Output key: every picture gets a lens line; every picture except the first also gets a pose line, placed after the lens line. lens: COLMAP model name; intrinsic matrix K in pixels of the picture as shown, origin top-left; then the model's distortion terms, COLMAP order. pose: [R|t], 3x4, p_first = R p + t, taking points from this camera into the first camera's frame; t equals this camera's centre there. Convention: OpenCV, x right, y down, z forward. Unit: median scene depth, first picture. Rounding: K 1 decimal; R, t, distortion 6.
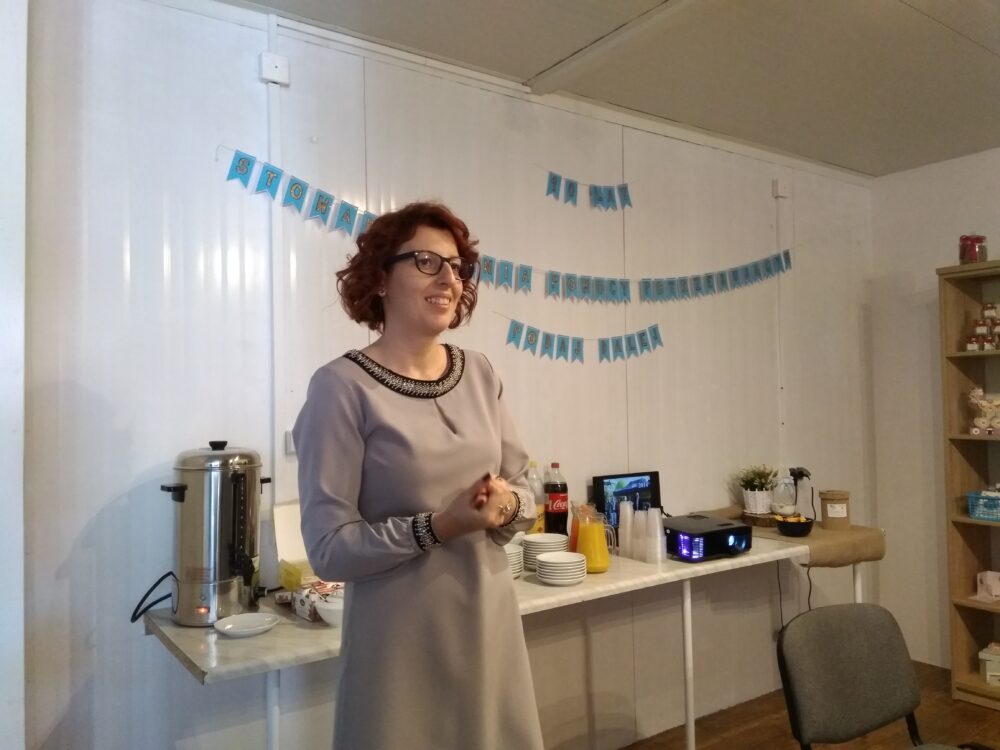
lens RADIAL K [[790.7, 0, 500.8], [0, 790.7, 374.1], [0, 0, 1]] dist [0.085762, -0.127584]
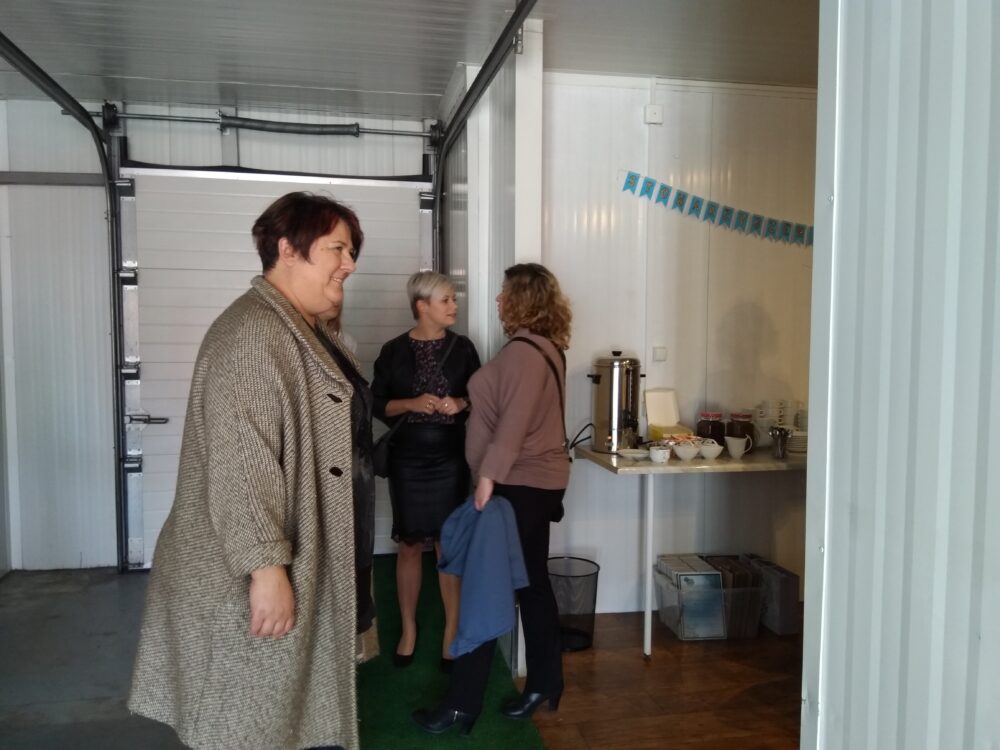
lens RADIAL K [[790.7, 0, 499.4], [0, 790.7, 374.8], [0, 0, 1]] dist [0.085762, -0.127584]
pose [[0.917673, 0.044489, -0.394837, 0.087947], [-0.009817, 0.995947, 0.089403, -0.014573], [0.397214, -0.078167, 0.914391, -0.656016]]
